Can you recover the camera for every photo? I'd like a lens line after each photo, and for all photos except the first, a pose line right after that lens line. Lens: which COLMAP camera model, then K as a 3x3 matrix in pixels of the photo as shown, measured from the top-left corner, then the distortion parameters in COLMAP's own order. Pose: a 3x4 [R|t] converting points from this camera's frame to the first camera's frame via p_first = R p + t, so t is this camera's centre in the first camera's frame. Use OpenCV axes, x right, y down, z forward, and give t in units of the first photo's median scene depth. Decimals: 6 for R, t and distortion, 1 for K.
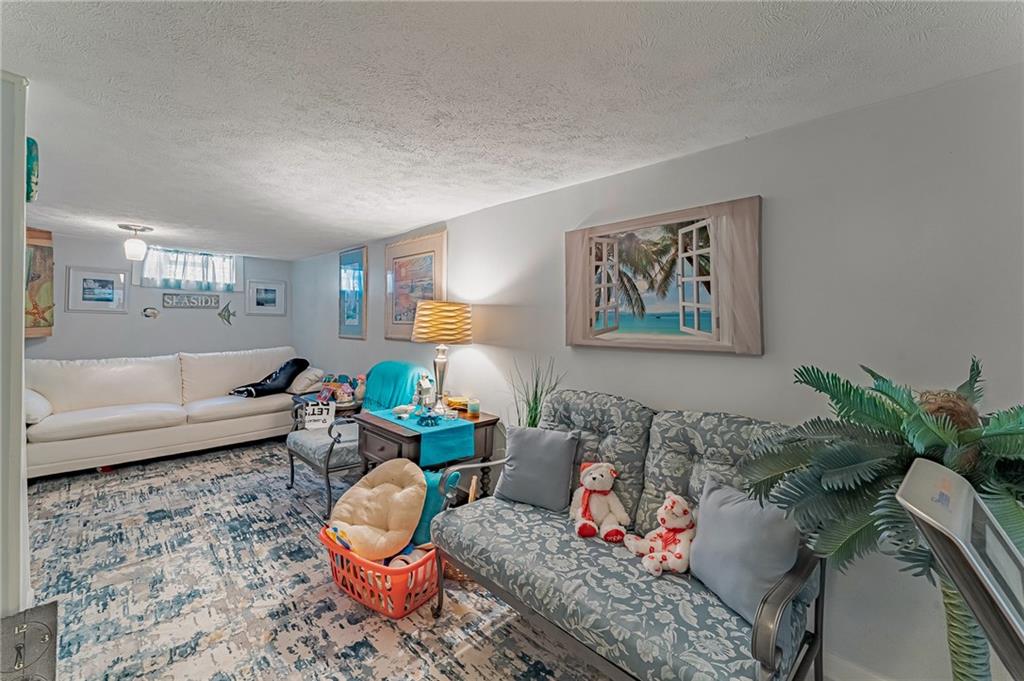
lens RADIAL K [[426.8, 0, 516.1], [0, 426.8, 311.9], [0, 0, 1]] dist [0.000534, -0.000214]
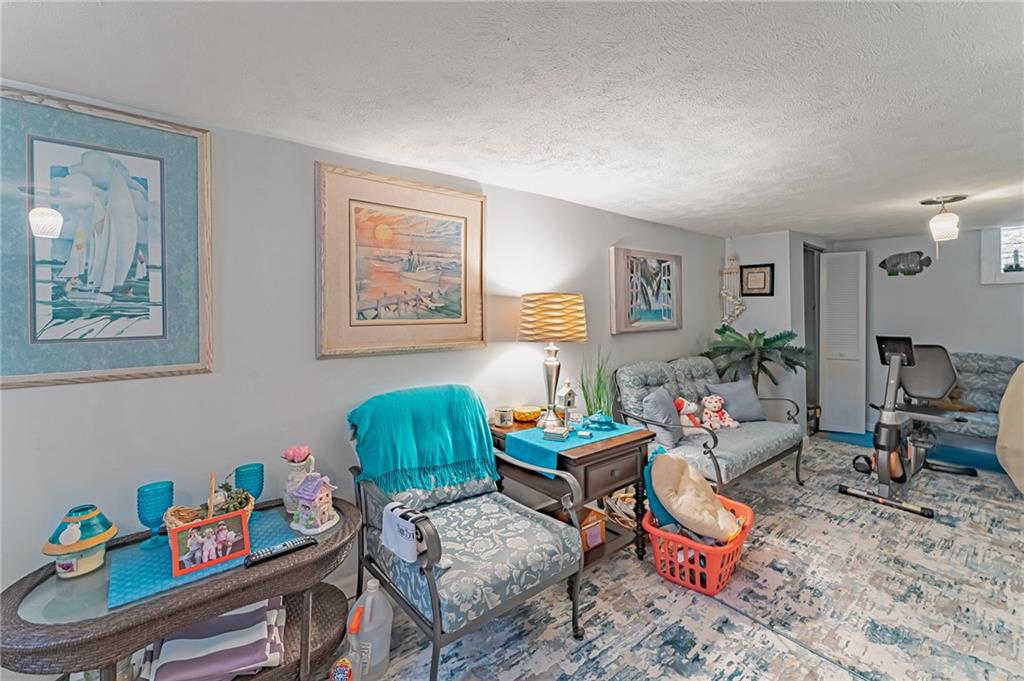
lens RADIAL K [[426.8, 0, 516.1], [0, 426.8, 311.9], [0, 0, 1]] dist [0.000534, -0.000214]
pose [[0.099514, -0.000129, 0.995036, -1.414235], [-0.008473, 0.999964, 0.000977, 0.015517], [-0.995000, -0.008528, 0.099510, 1.362064]]
